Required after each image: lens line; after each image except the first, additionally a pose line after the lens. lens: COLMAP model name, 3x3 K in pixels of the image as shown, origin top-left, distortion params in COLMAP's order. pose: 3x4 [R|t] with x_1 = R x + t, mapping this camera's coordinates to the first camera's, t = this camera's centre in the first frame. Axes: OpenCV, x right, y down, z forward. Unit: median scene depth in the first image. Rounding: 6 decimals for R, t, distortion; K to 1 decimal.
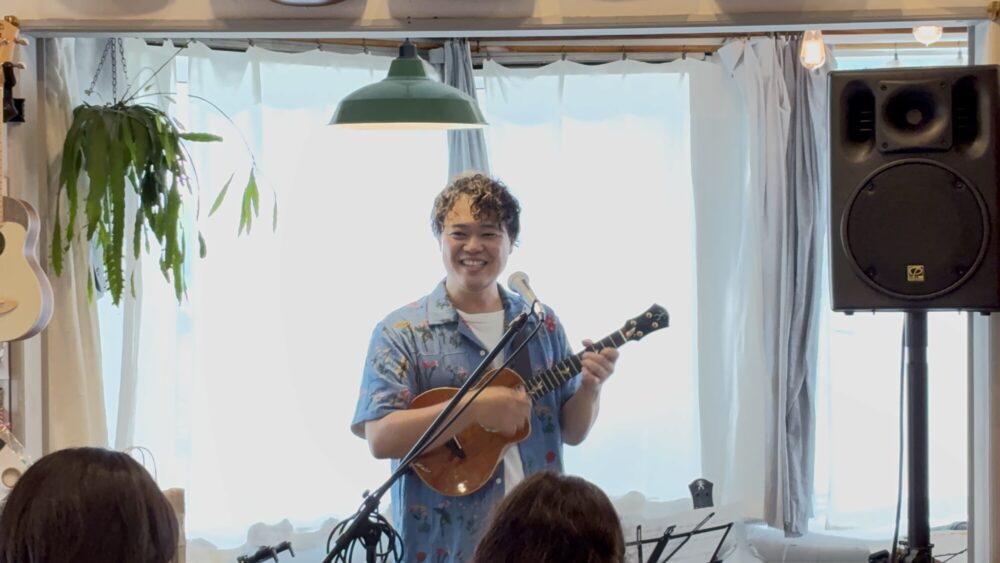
lens RADIAL K [[1958.2, 0, 531.0], [0, 1958.2, 274.8], [0, 0, 1]] dist [0.138528, 0.000000]
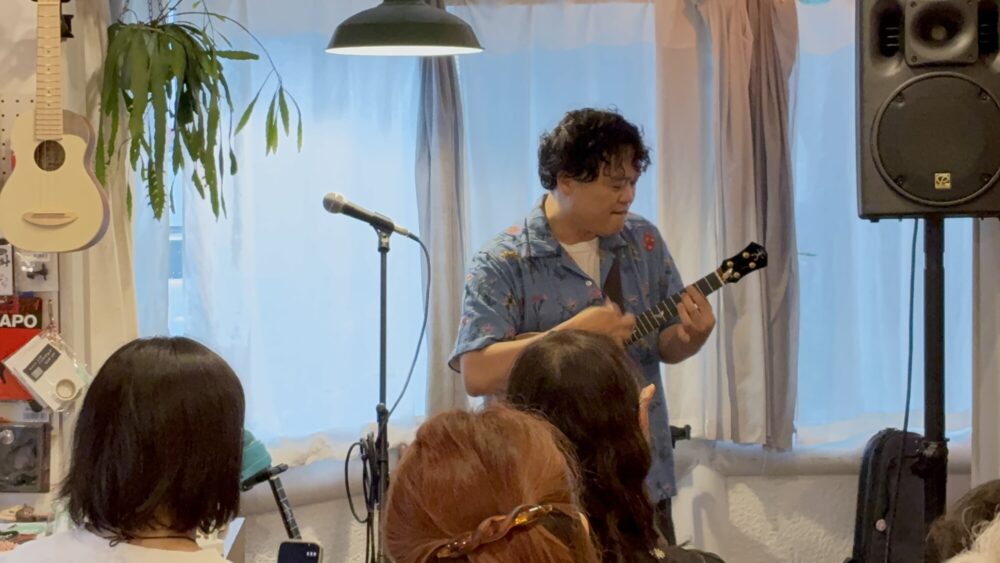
lens RADIAL K [[1958.2, 0, 532.1], [0, 1958.2, 273.3], [0, 0, 1]] dist [0.138528, 0.000000]
pose [[0.996285, -0.008474, 0.085701, -0.108929], [0.006522, 0.999713, 0.023038, 0.021772], [-0.085872, -0.022394, 0.996055, -0.033563]]
